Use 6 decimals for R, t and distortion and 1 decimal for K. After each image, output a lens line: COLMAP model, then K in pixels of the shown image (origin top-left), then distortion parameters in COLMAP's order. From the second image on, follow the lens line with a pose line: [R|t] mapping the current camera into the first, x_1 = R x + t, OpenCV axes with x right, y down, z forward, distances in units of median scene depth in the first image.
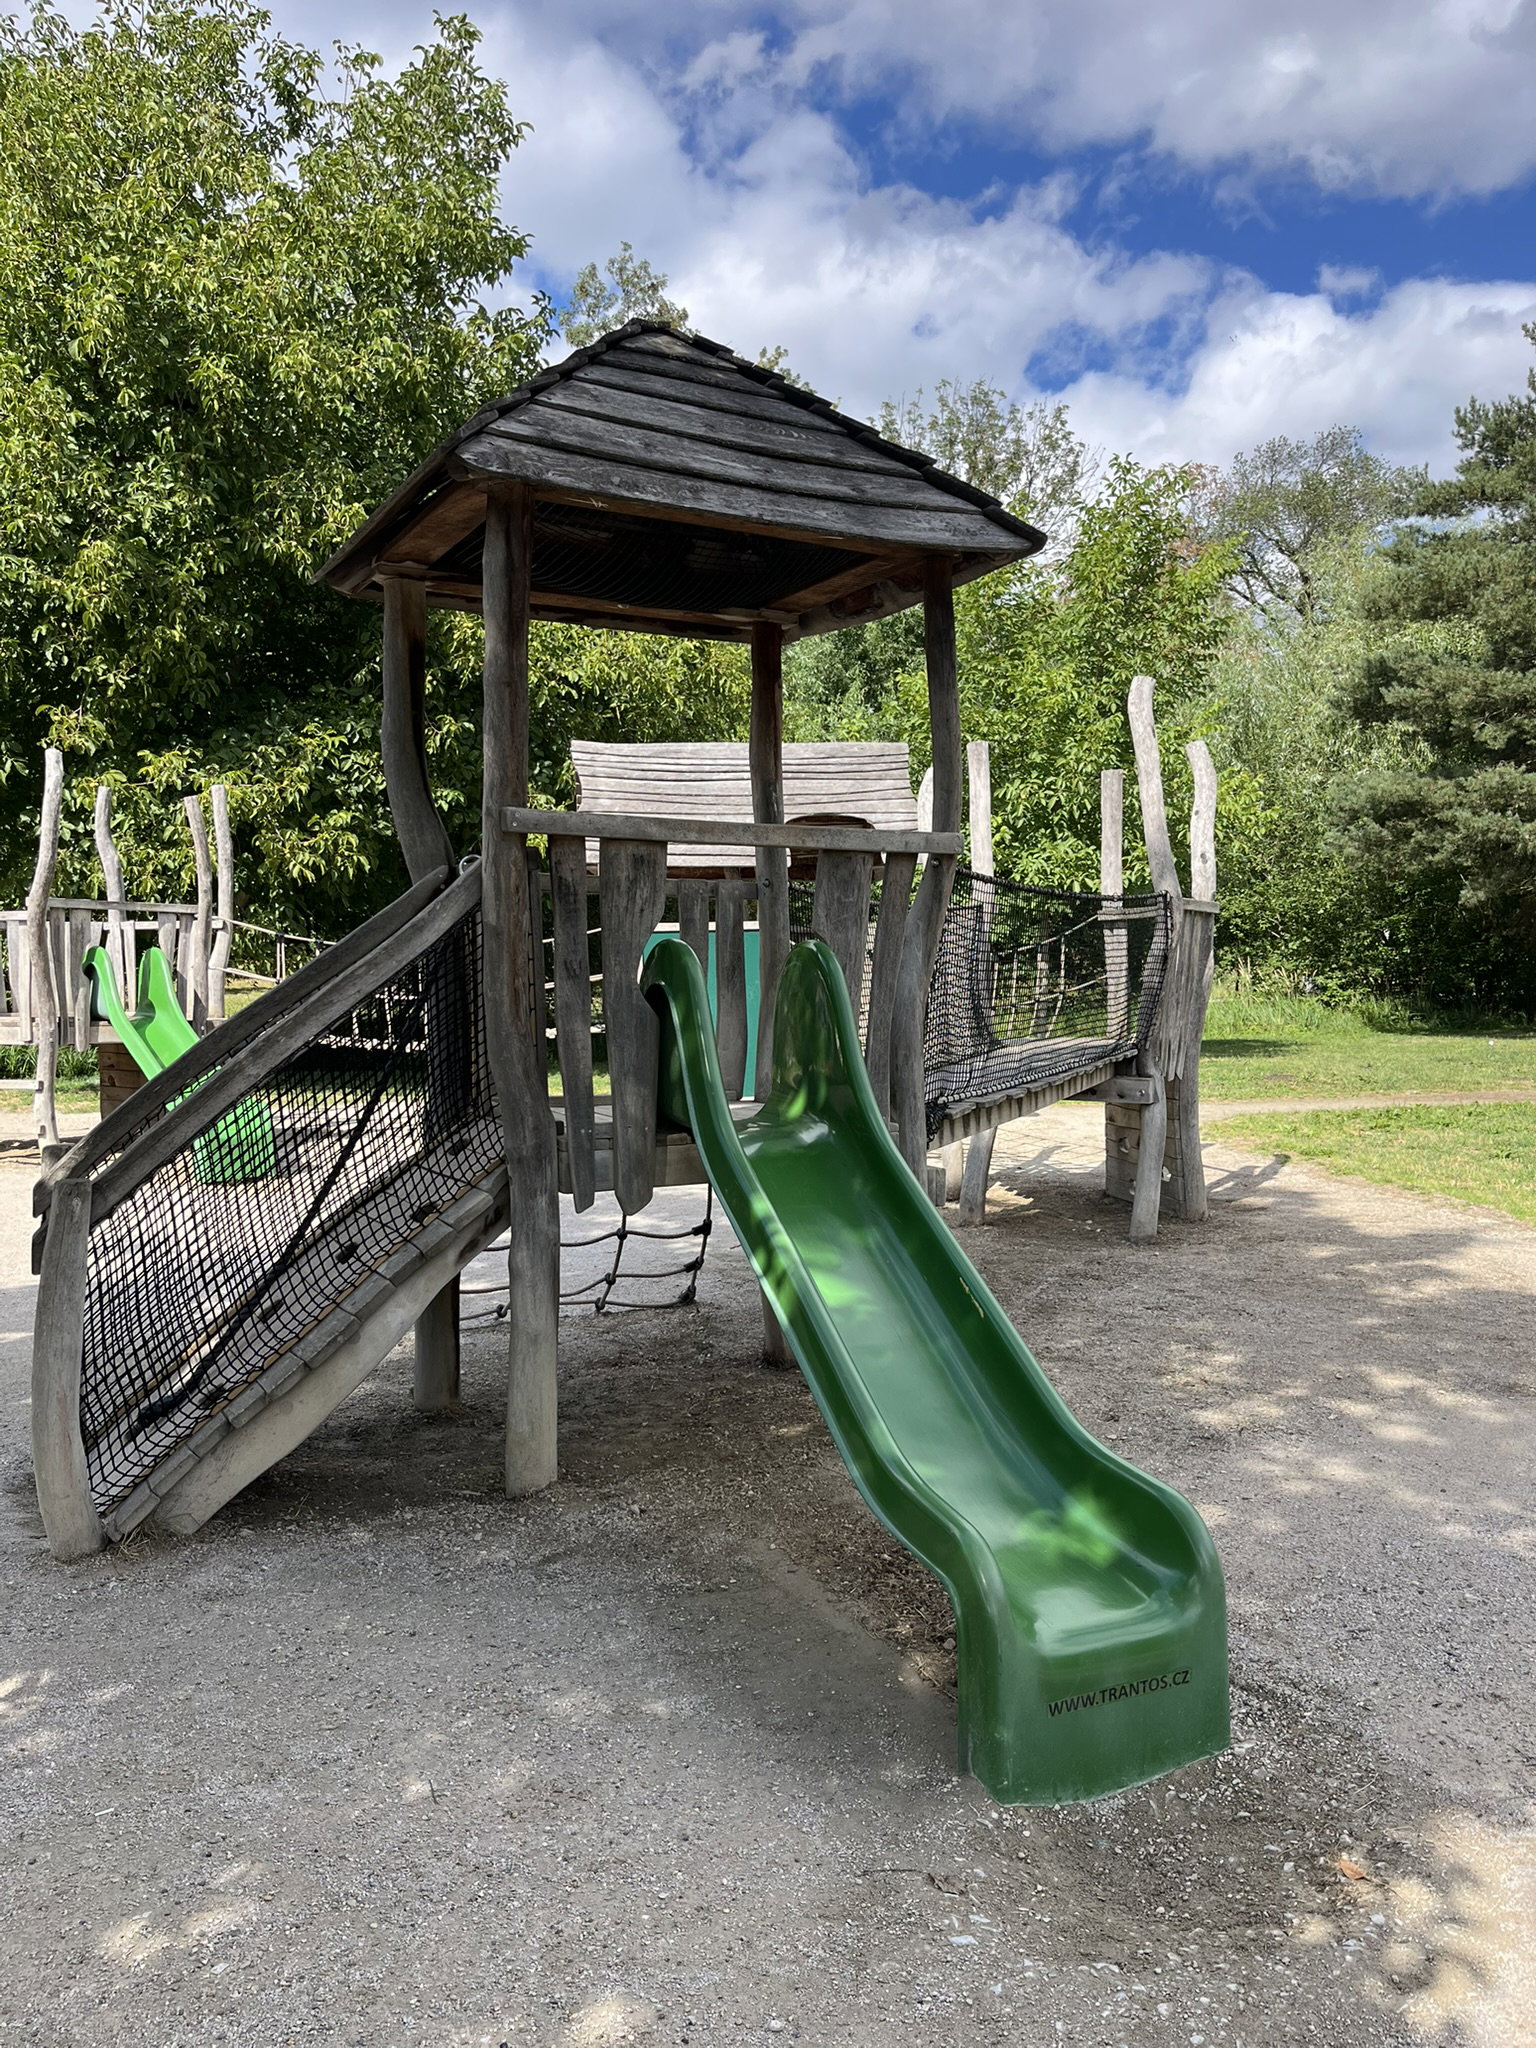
lens RADIAL K [[1618.1, 0, 814.0], [0, 1618.1, 1026.1], [0, 0, 1]] dist [0.004675, 0.003618]
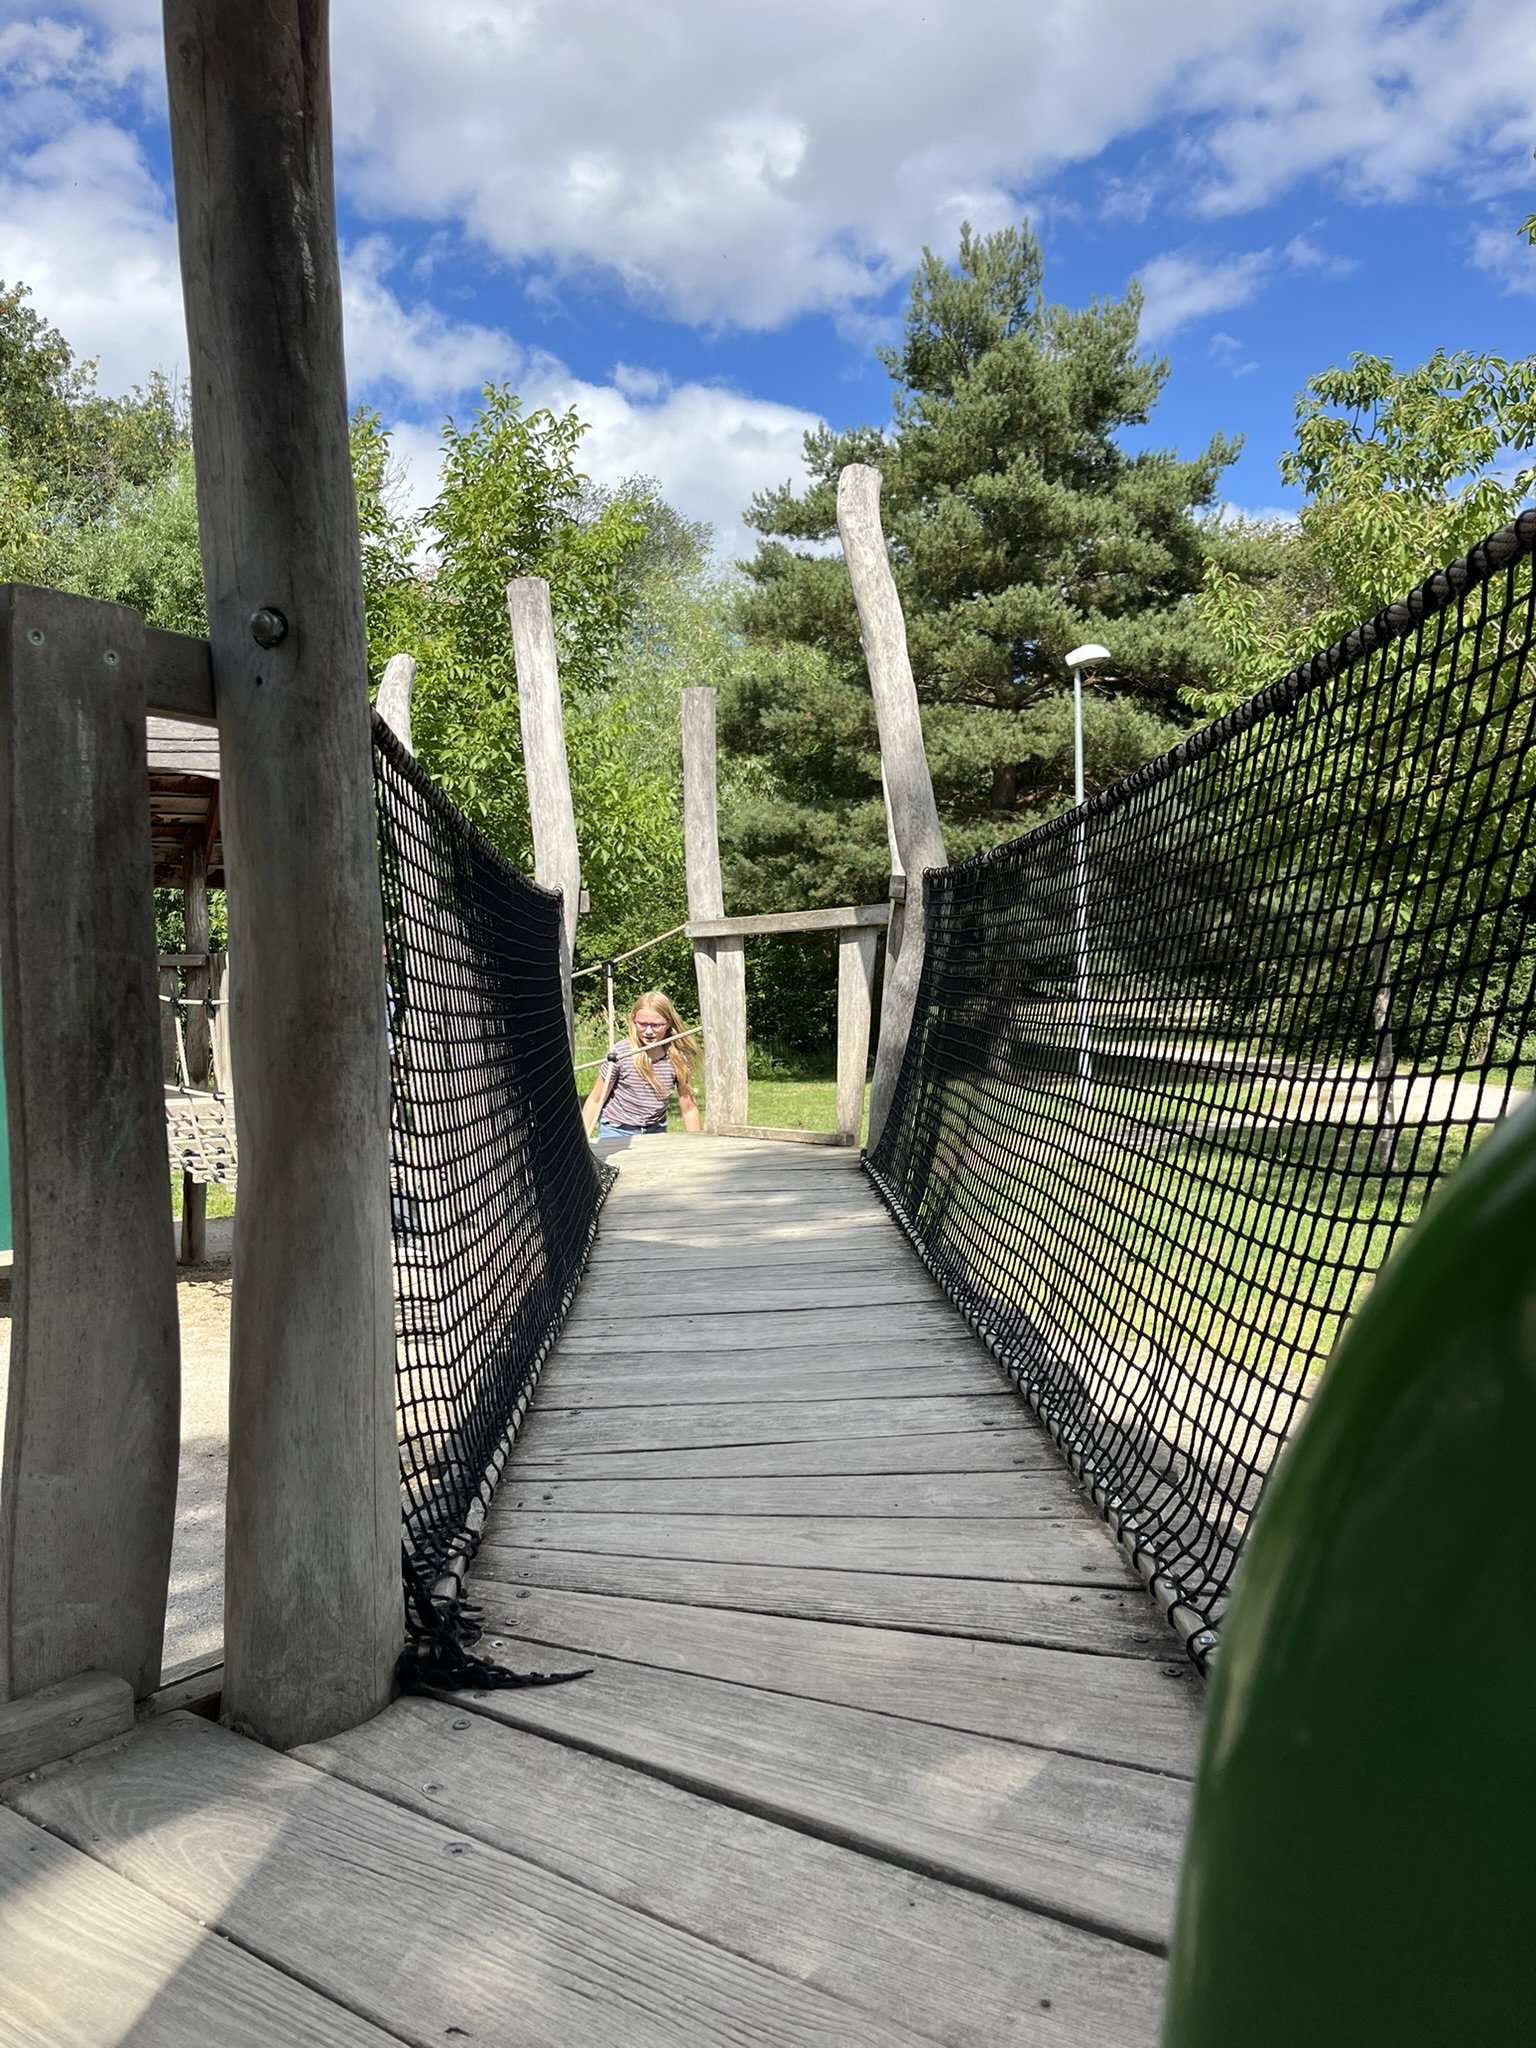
lens RADIAL K [[1526.3, 0, 768.0], [0, 1526.3, 1024.0], [0, 0, 1]] dist [0.080031, -0.128212]
pose [[0.908623, -0.015079, 0.417344, -0.014015], [0.027461, 0.999342, -0.023679, -0.008641], [-0.416713, 0.032976, 0.908440, 0.209703]]
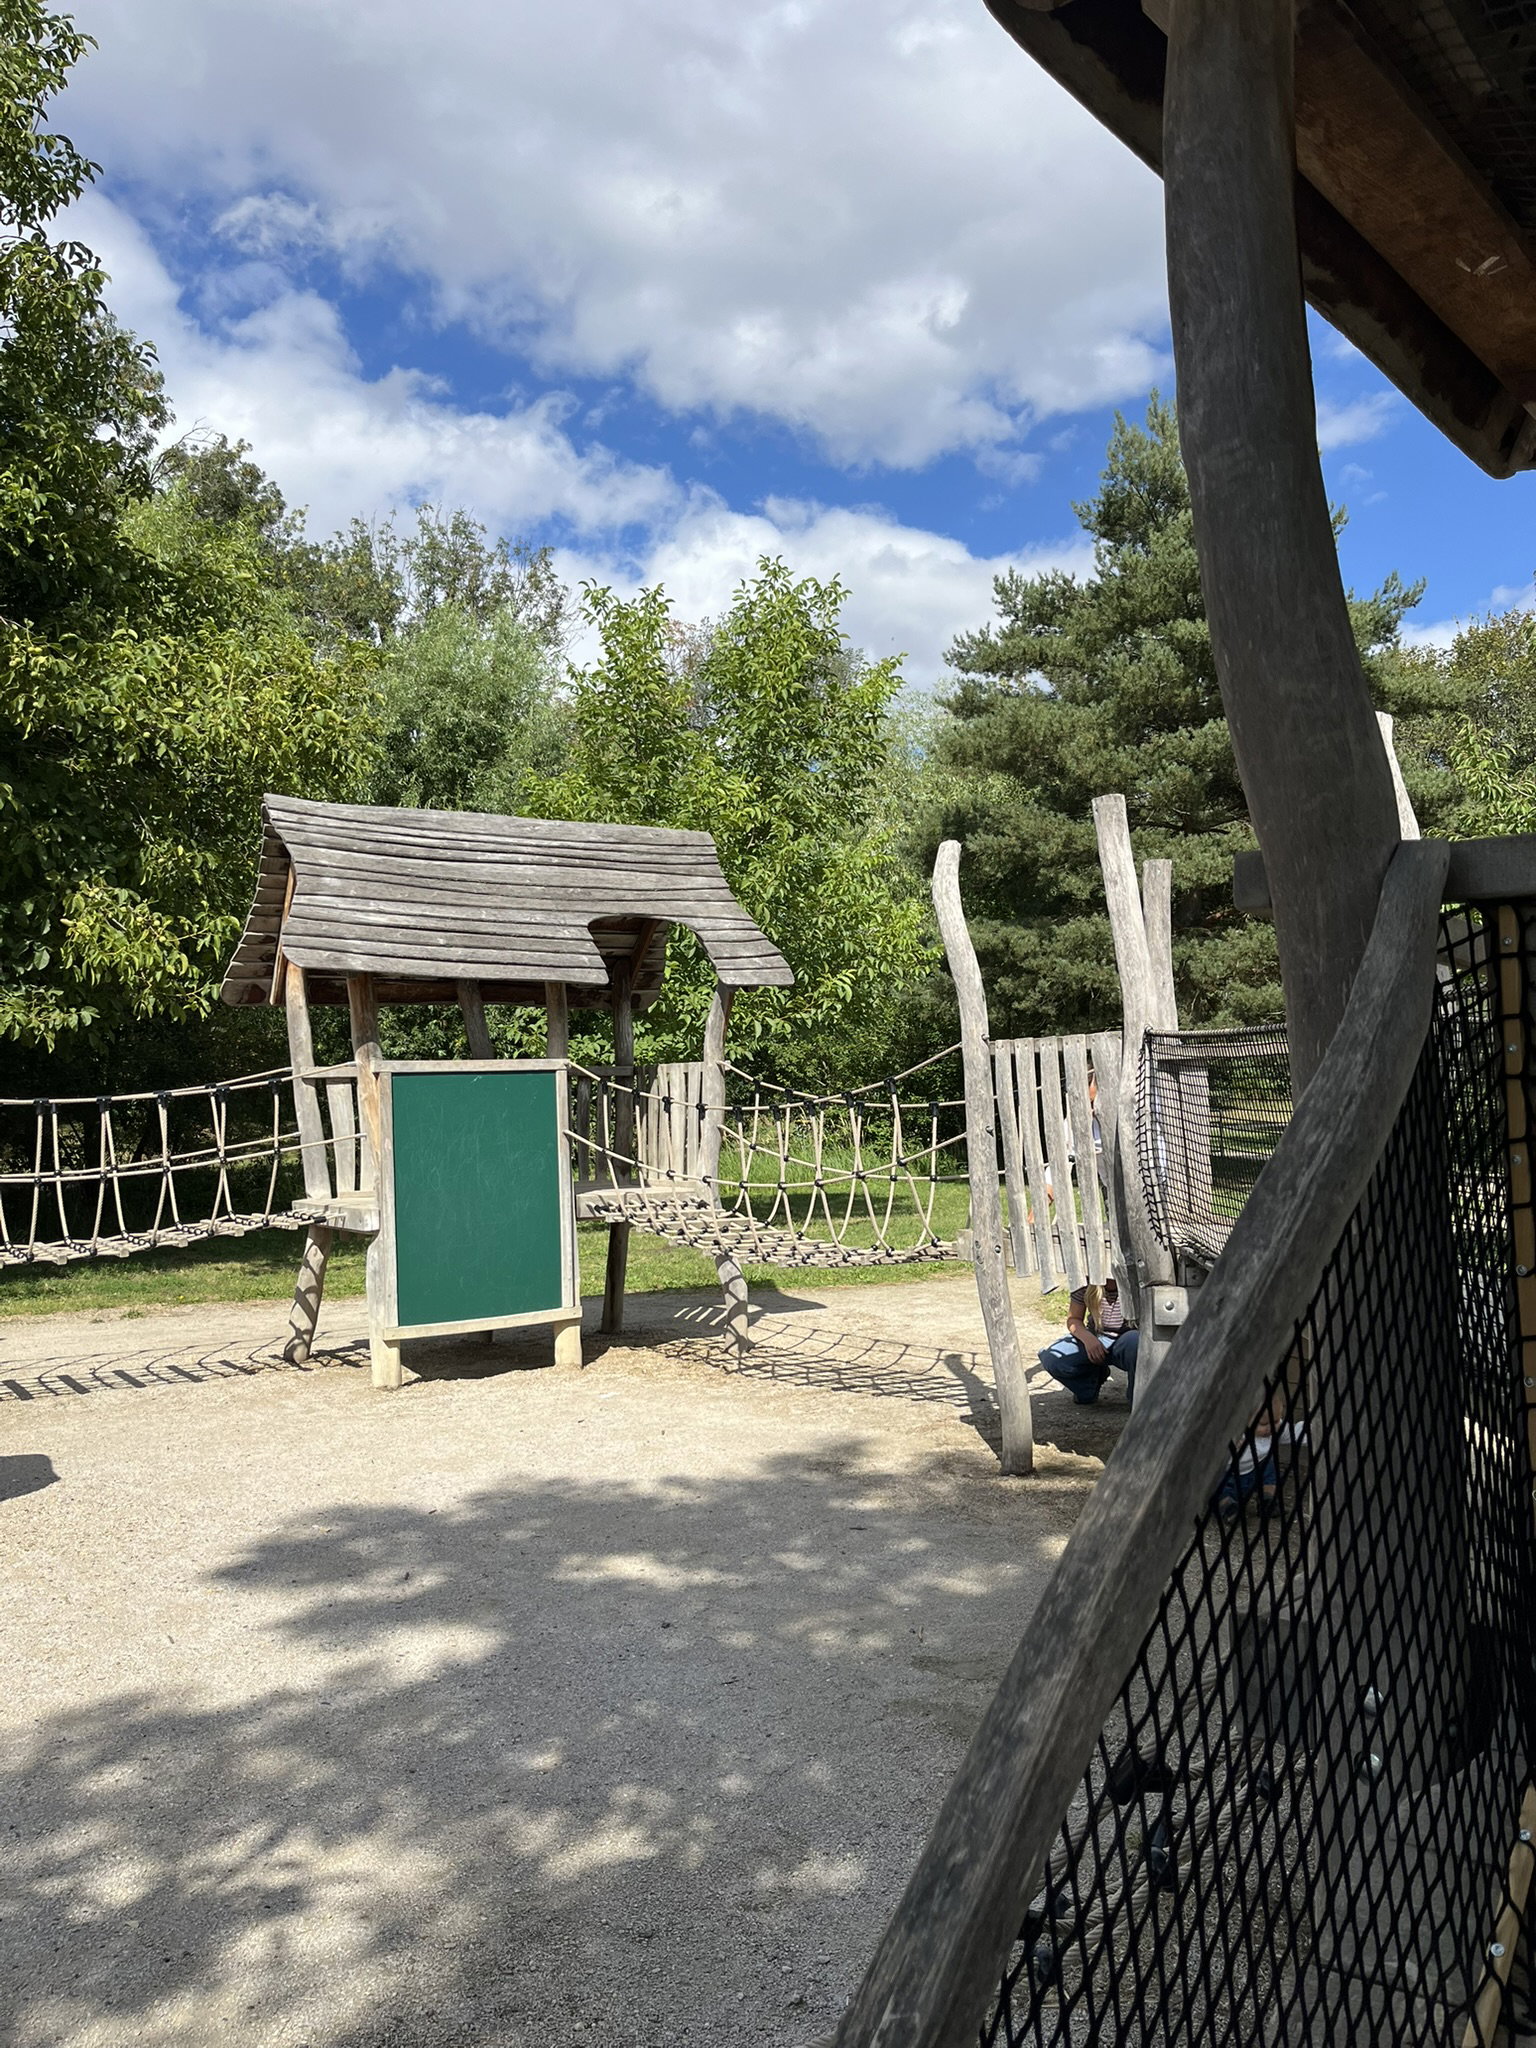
lens RADIAL K [[1526.3, 0, 768.0], [0, 1526.3, 1024.0], [0, 0, 1]] dist [0.080031, -0.128212]
pose [[0.928797, 0.018078, 0.370148, -0.107149], [0.017050, 0.995667, -0.091411, -0.009923], [-0.370197, 0.091213, 0.924464, 0.190765]]
